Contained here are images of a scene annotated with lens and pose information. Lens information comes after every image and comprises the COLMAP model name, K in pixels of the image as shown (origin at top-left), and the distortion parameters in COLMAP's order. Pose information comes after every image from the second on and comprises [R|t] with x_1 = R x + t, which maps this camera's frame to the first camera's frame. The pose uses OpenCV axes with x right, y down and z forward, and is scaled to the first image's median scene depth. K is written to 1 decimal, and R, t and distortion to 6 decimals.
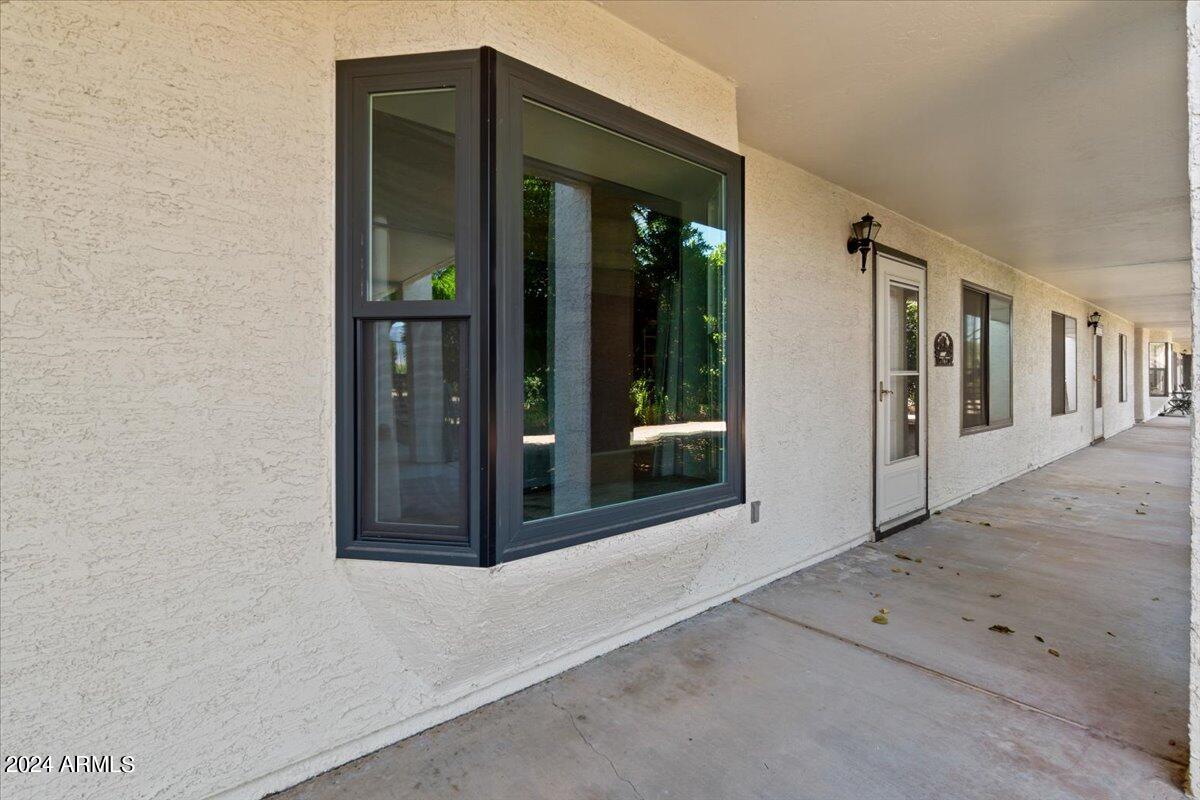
lens RADIAL K [[531.4, 0, 589.5], [0, 531.4, 379.0], [0, 0, 1]] dist [-0.003195, -0.000356]
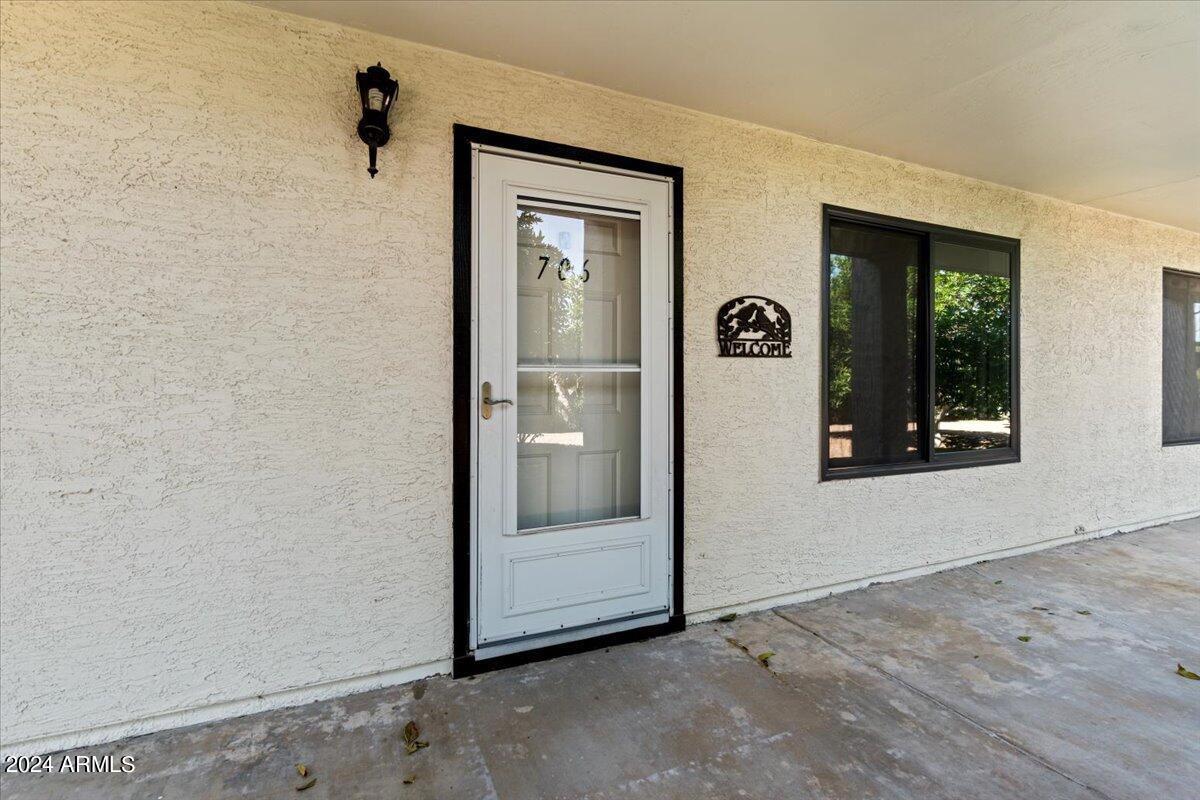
lens RADIAL K [[531.4, 0, 589.5], [0, 531.4, 379.0], [0, 0, 1]] dist [-0.003195, -0.000356]
pose [[0.962945, 0.008388, -0.269568, 0.714597], [-0.008735, 0.999962, -0.000088, 0.000305], [0.269557, 0.002440, 0.962981, 0.450756]]
